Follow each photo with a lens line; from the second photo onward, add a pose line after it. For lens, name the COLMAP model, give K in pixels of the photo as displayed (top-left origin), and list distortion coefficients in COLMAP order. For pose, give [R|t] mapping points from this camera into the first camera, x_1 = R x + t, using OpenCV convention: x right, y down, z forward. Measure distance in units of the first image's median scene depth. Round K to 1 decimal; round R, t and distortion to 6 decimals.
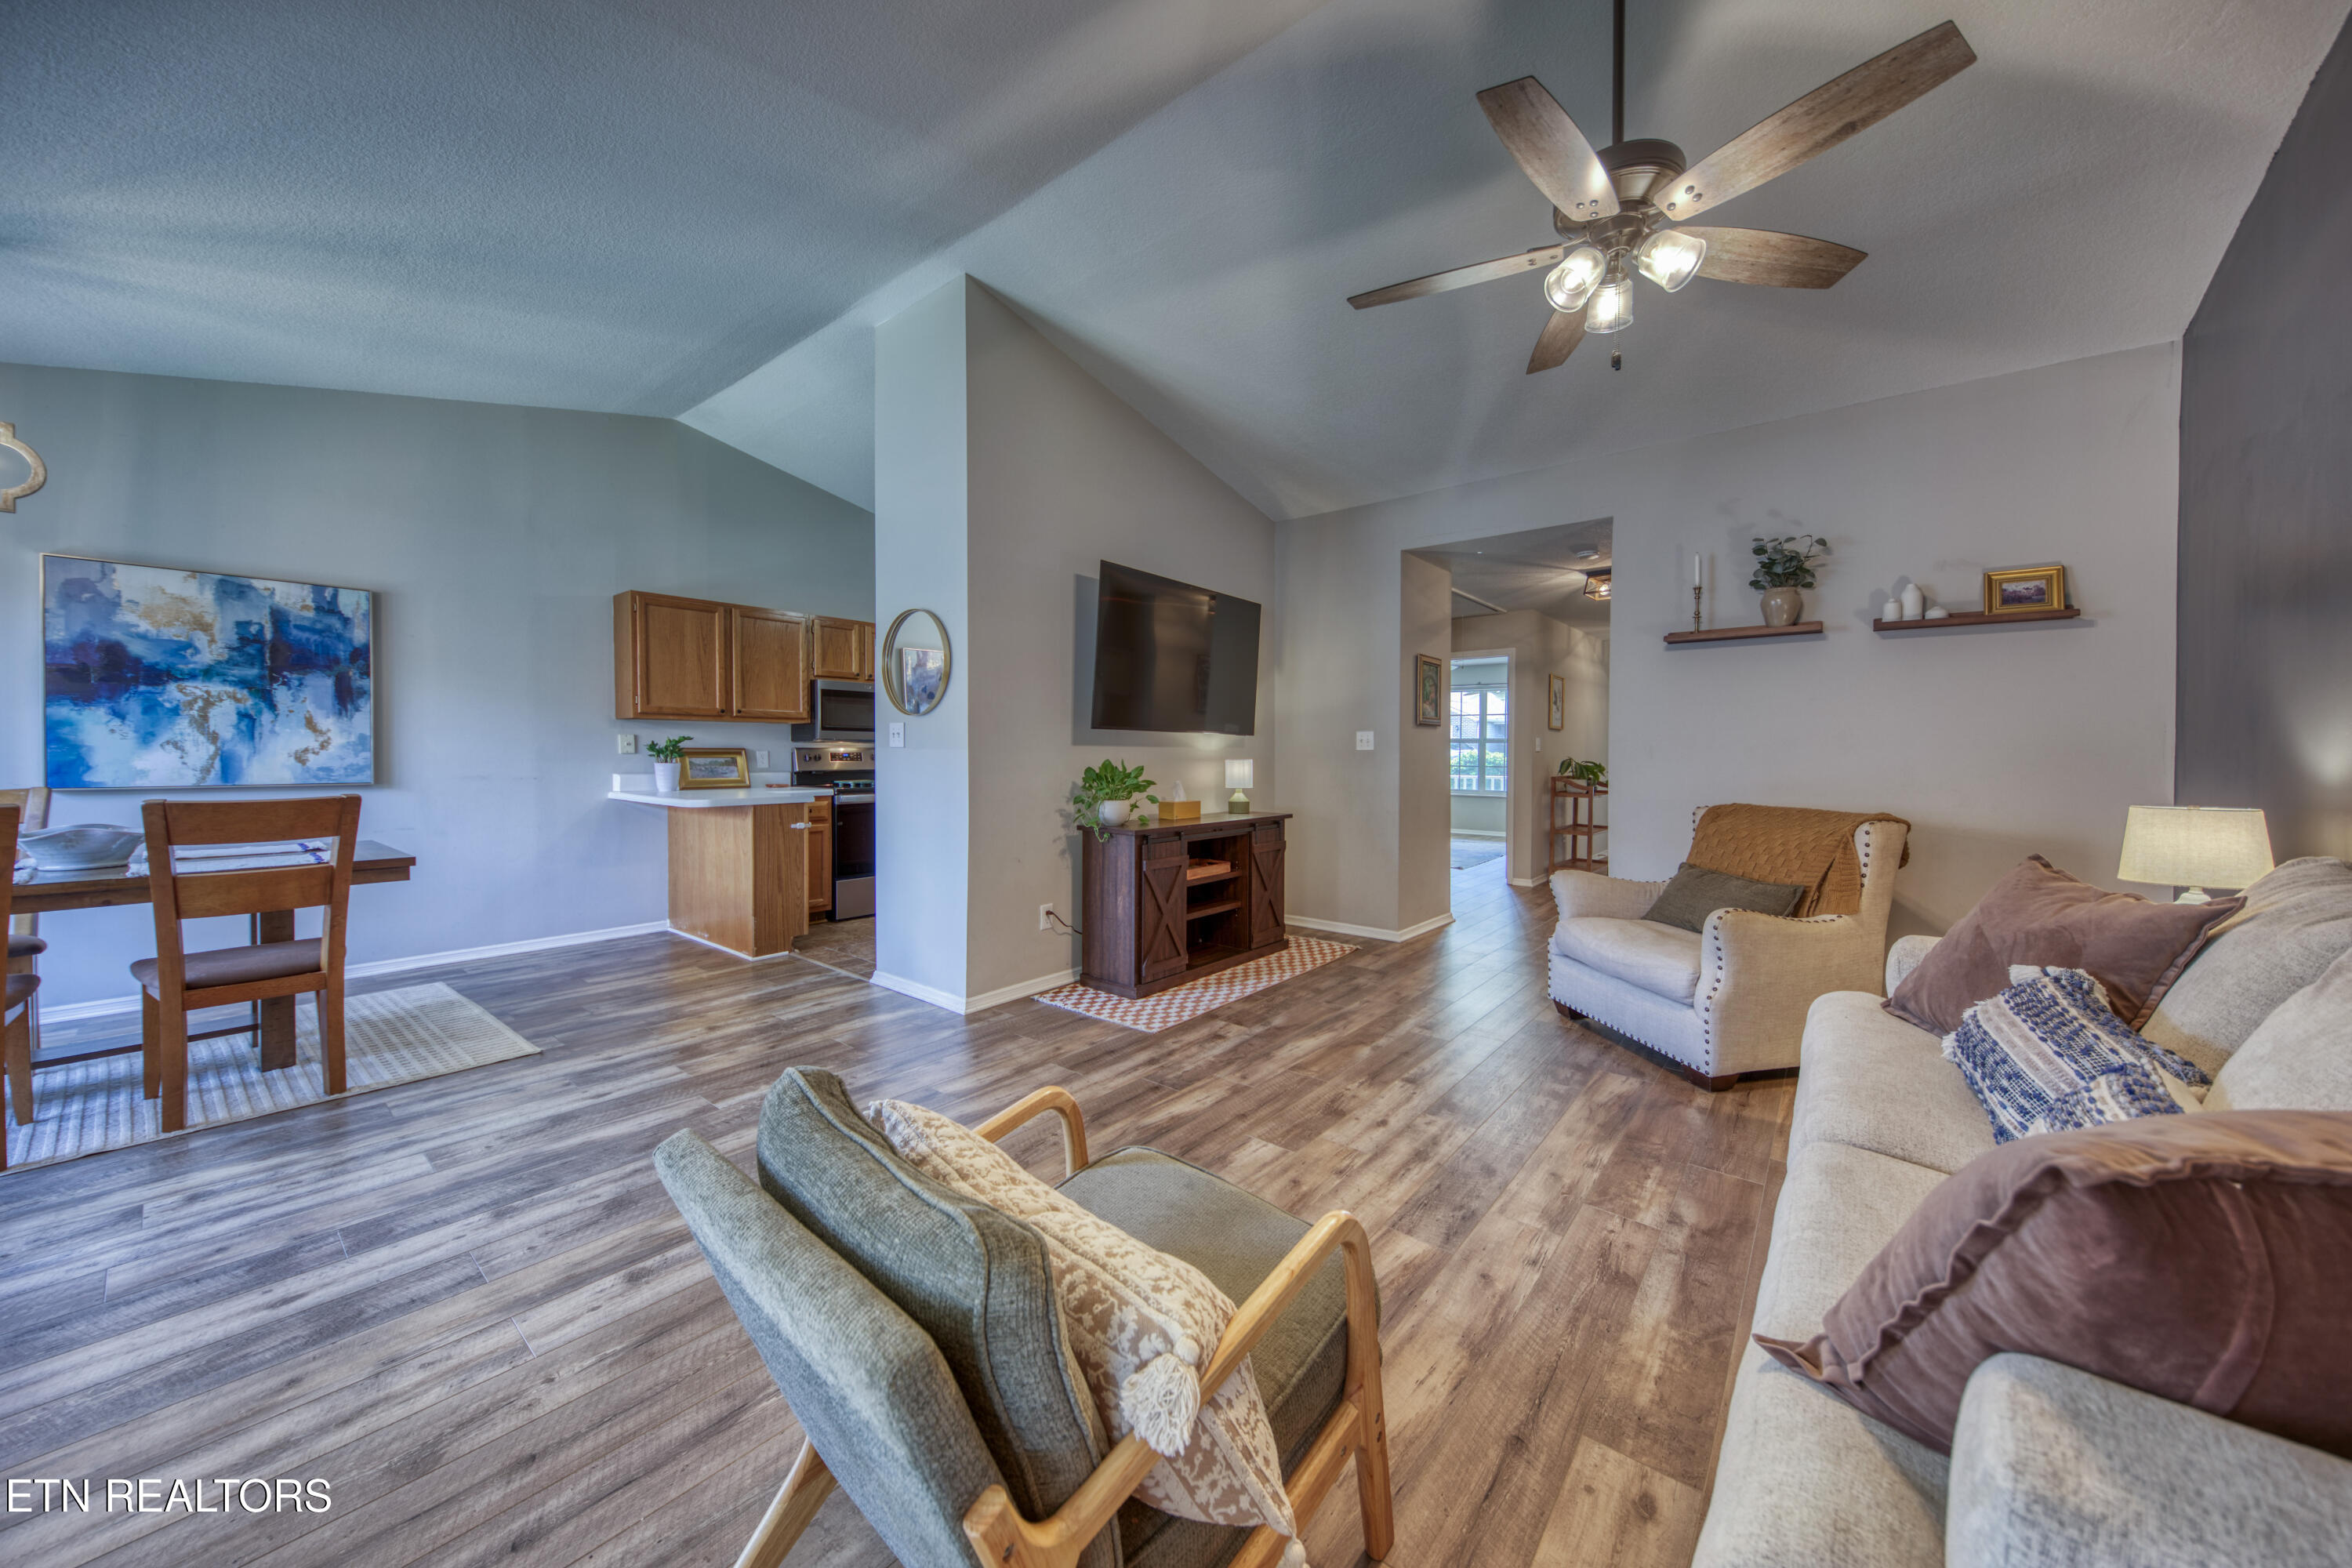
lens RADIAL K [[821.7, 0, 1211.0], [0, 821.7, 768.3], [0, 0, 1]] dist [0.014615, -0.004778]
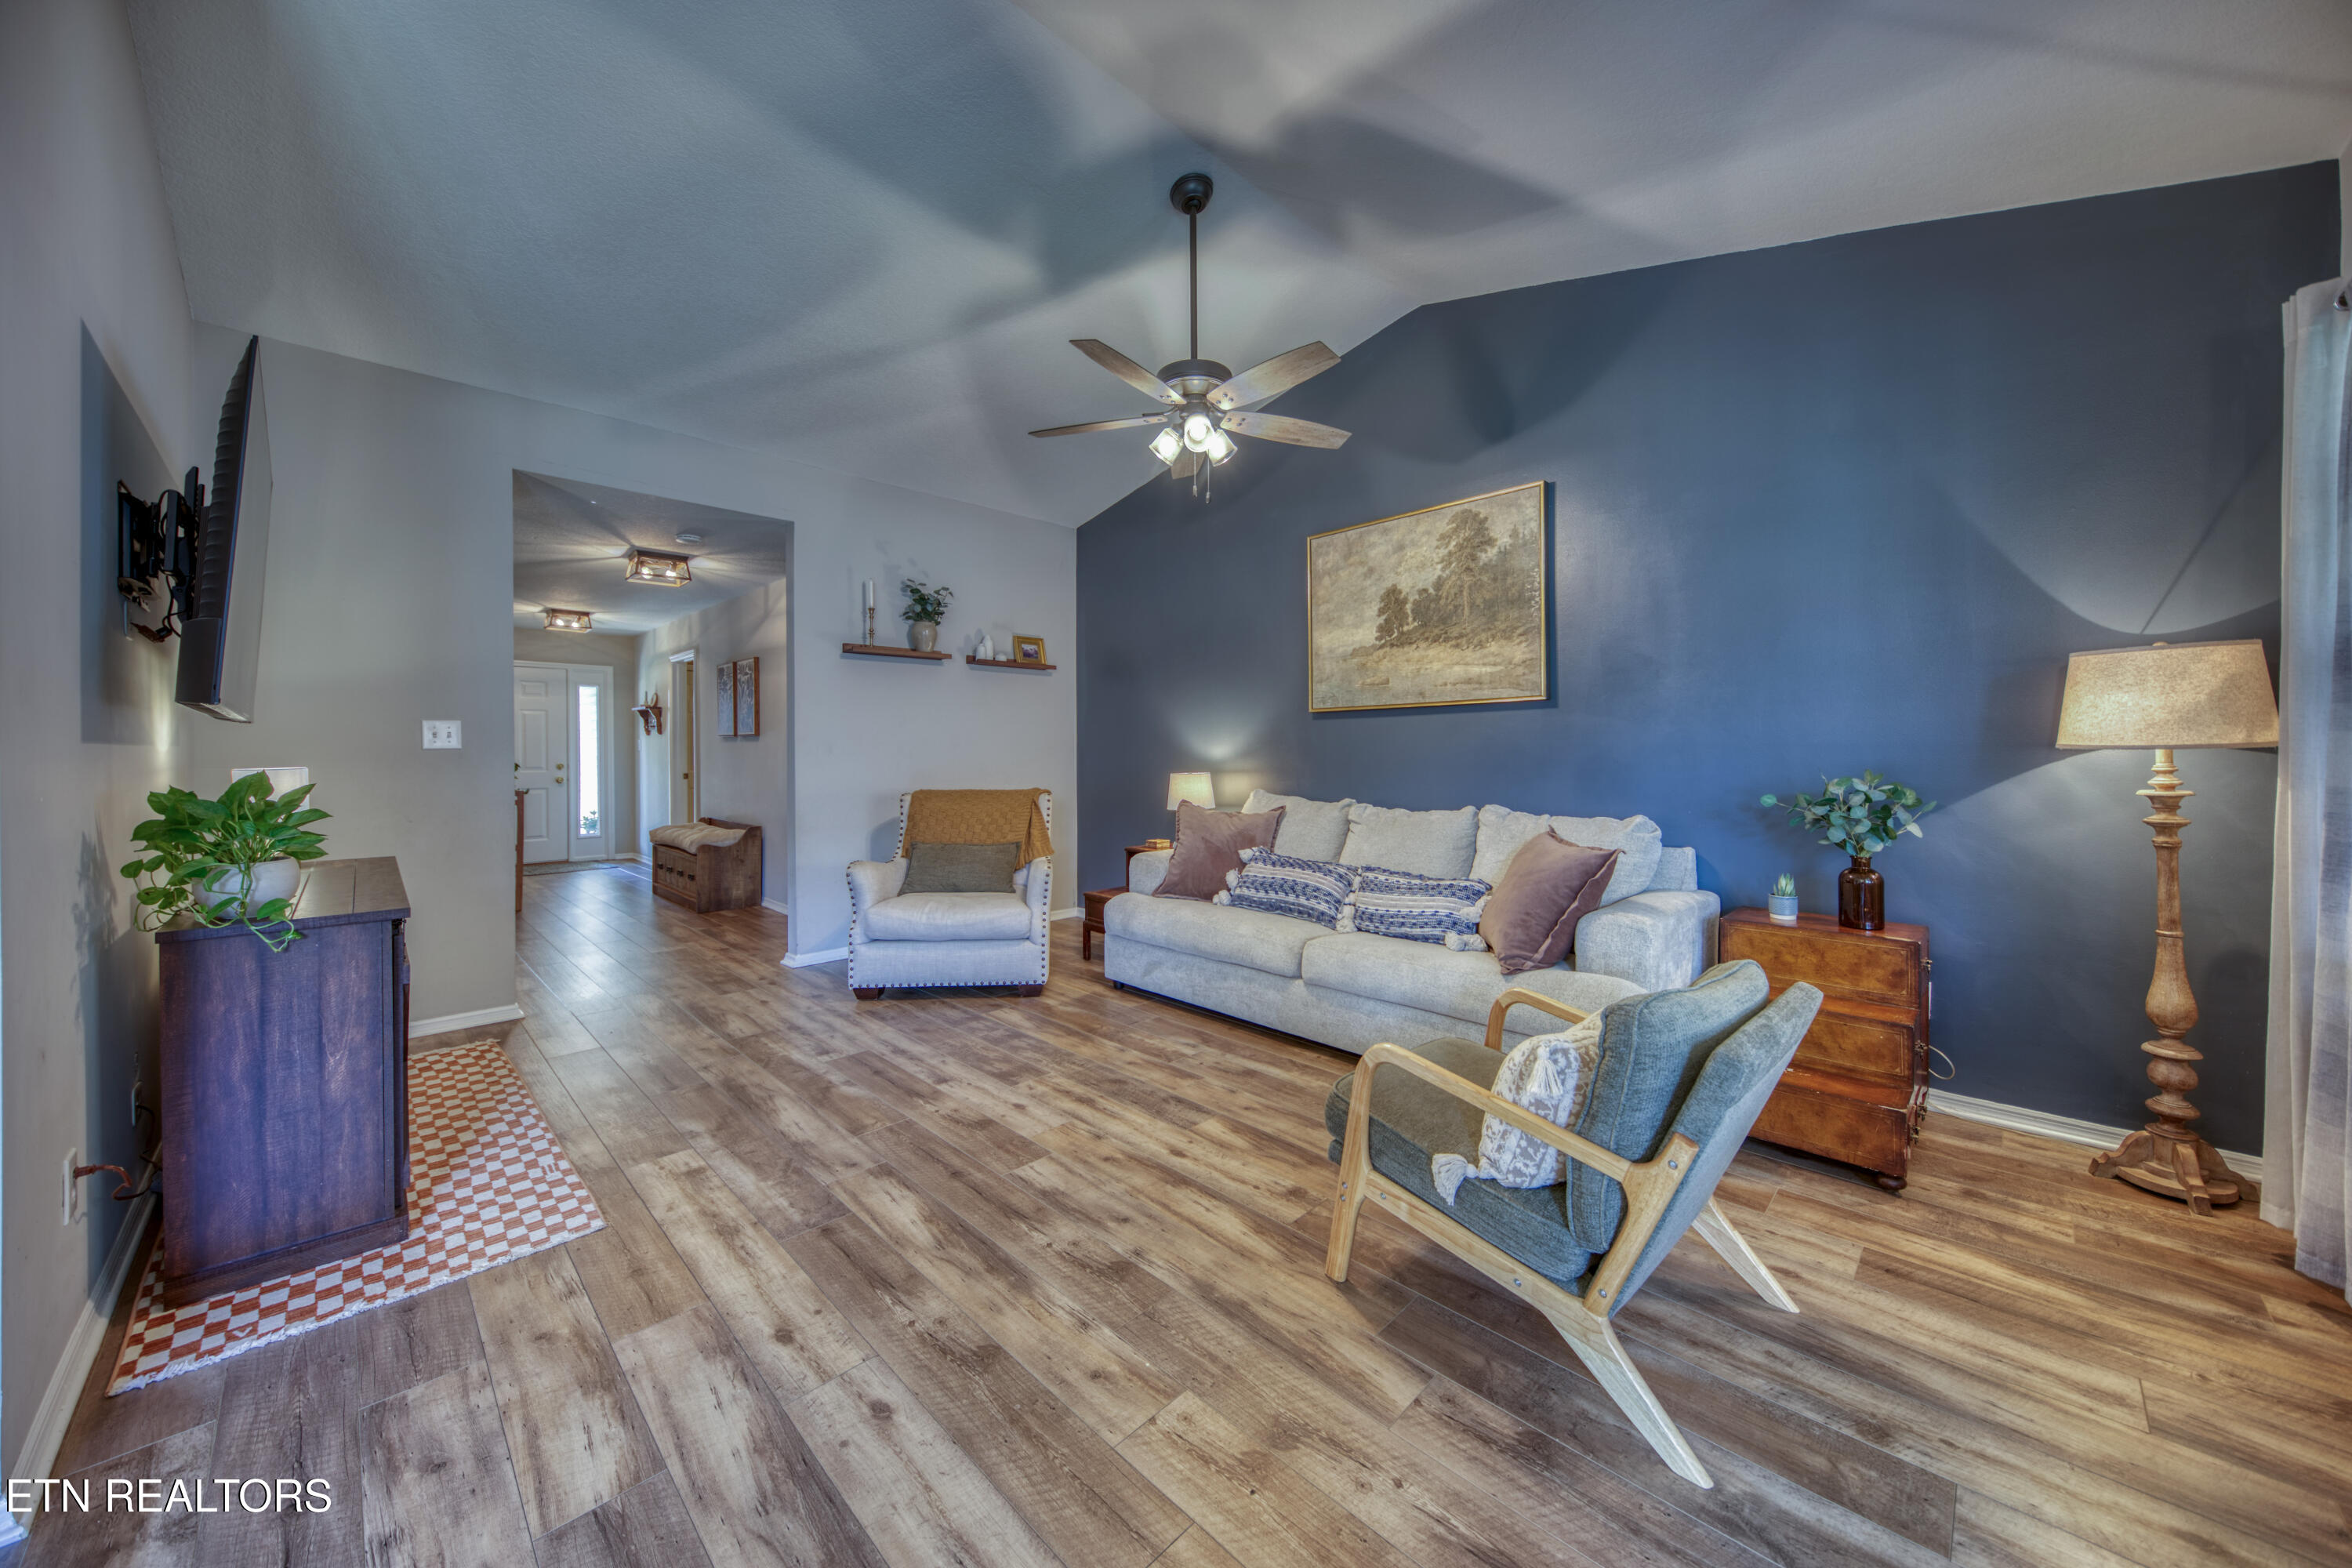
lens RADIAL K [[815.6, 0, 1179.8], [0, 815.6, 756.3], [0, 0, 1]] dist [0.002998, -0.000121]
pose [[0.119816, -0.015902, 0.992669, -0.540368], [0.025404, 0.999593, 0.012946, -0.013789], [-0.992471, 0.023667, 0.120171, 0.456199]]
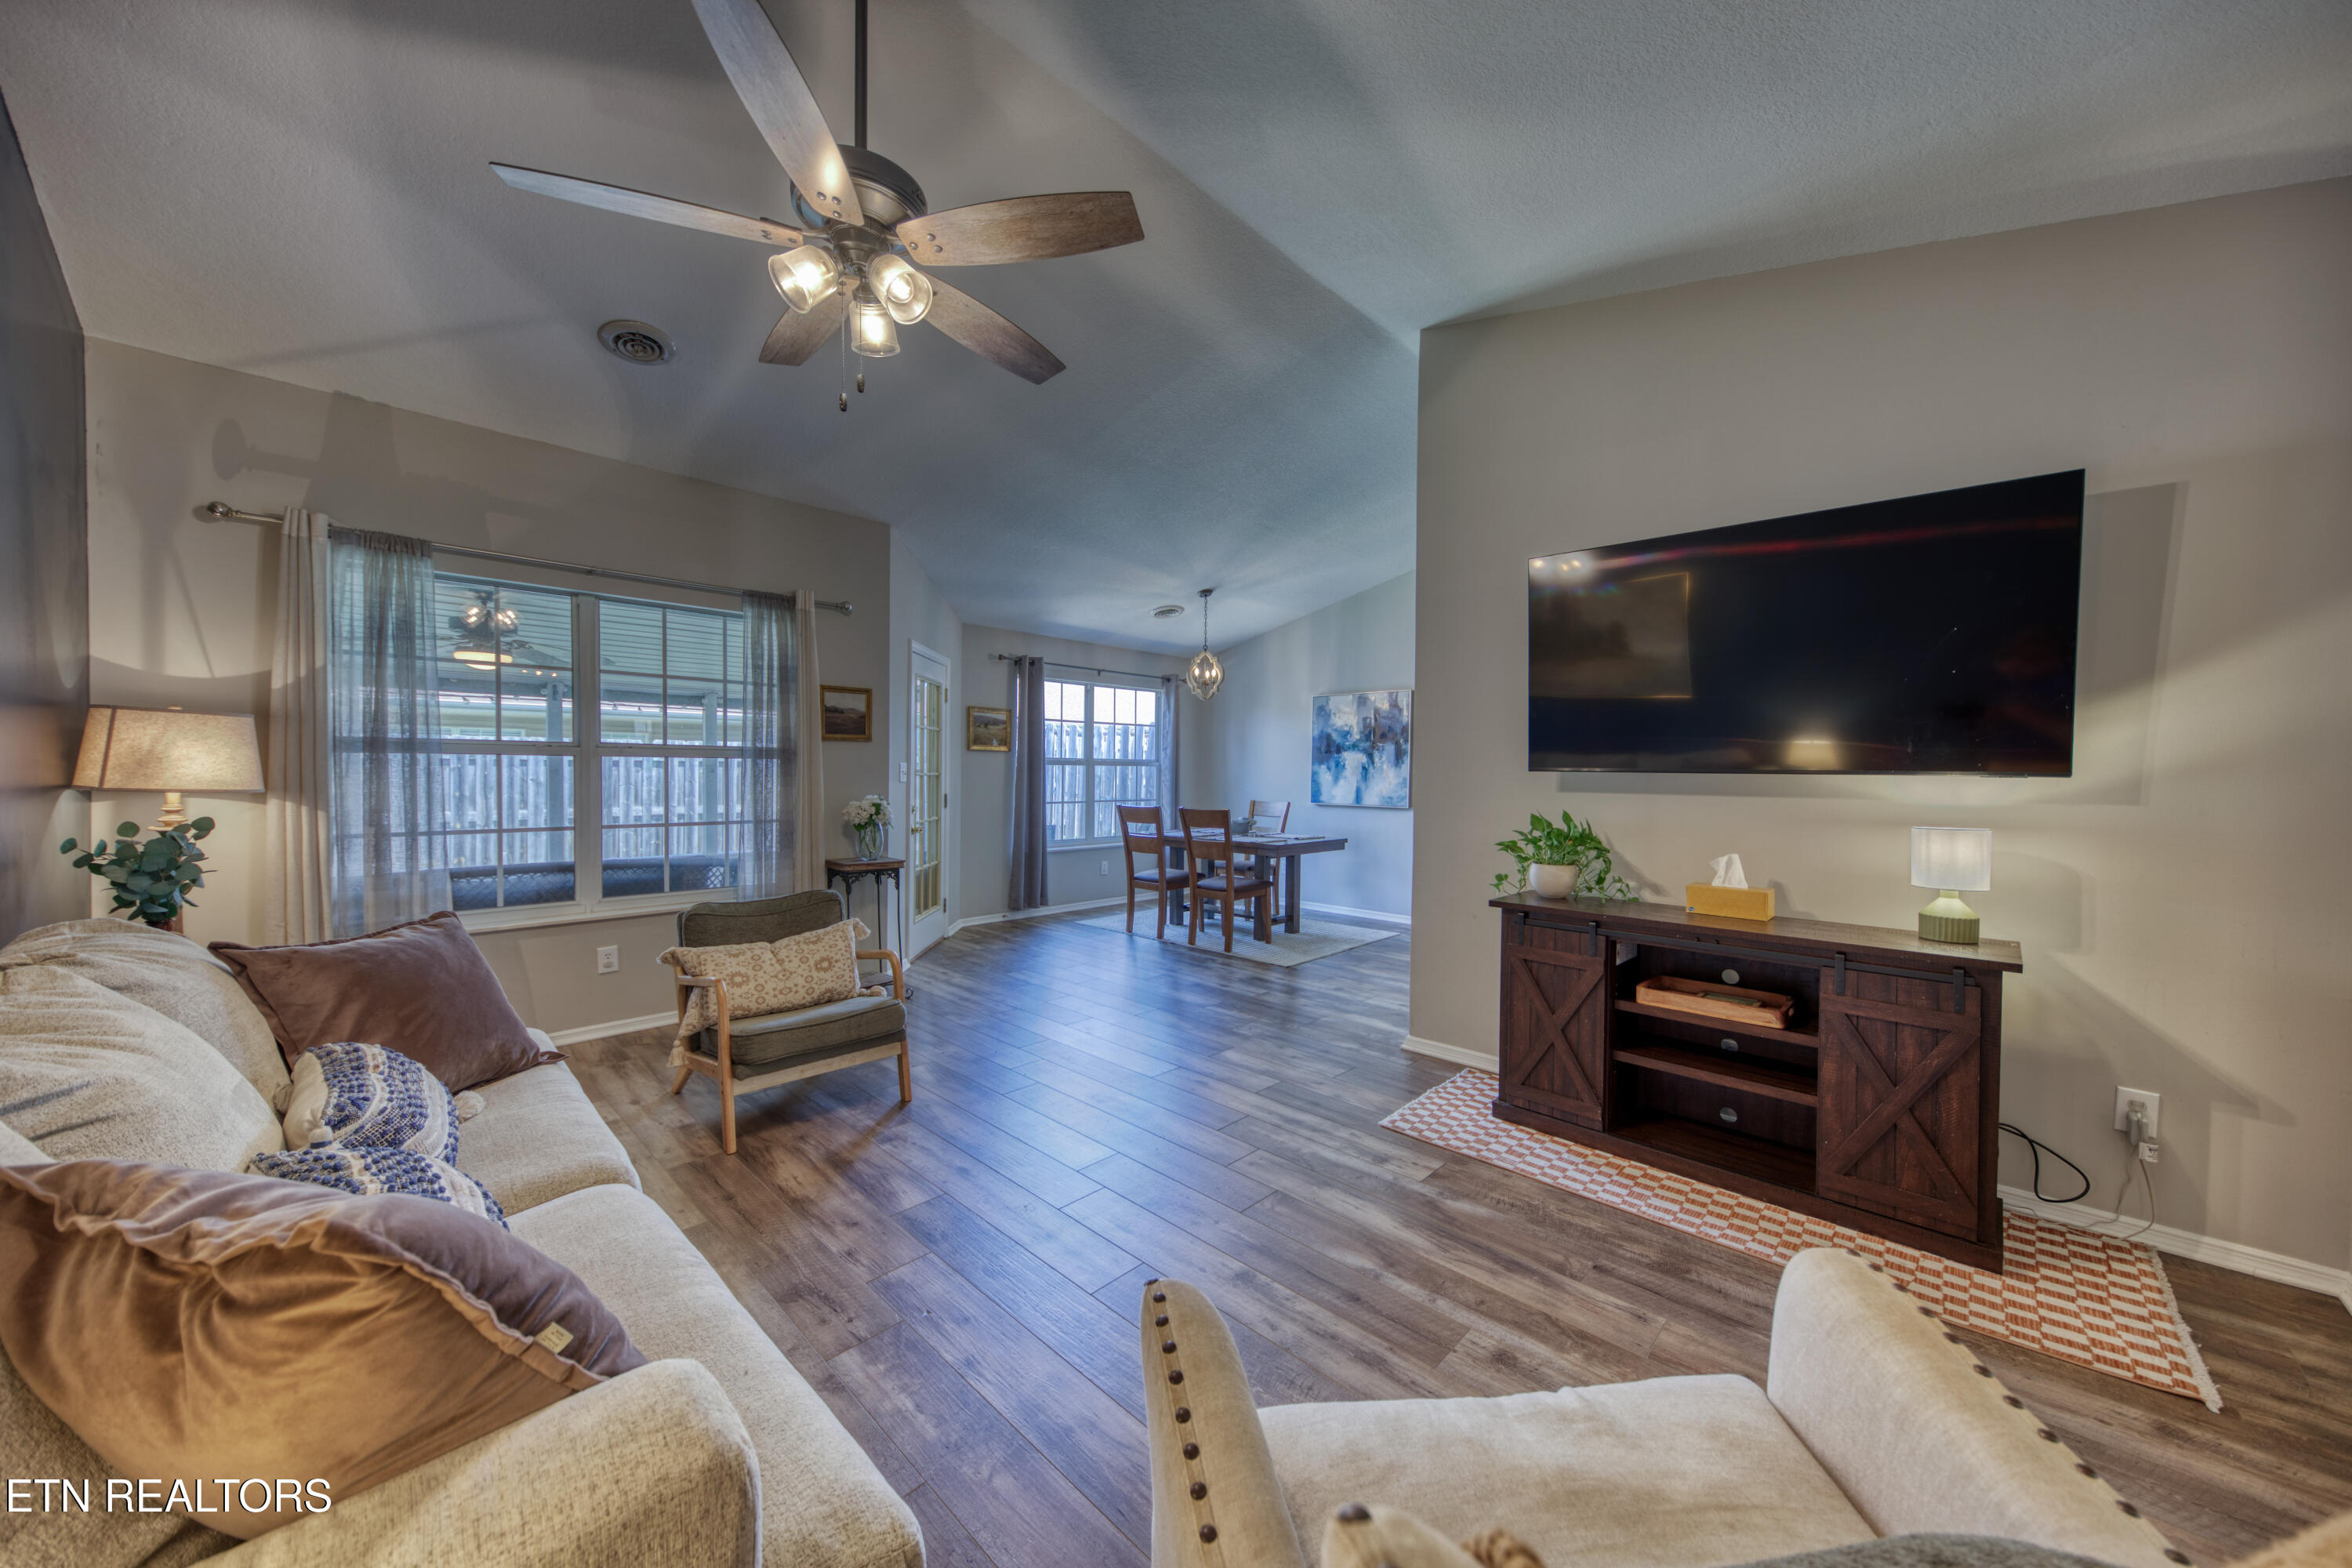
lens RADIAL K [[825.8, 0, 1164.7], [0, 825.8, 792.4], [0, 0, 1]] dist [0.013546, -0.008309]
pose [[-0.124284, 0.019297, -0.992059, 0.734054], [-0.030773, 0.999255, 0.023292, -0.037549], [0.991769, 0.033424, -0.123598, 0.782369]]
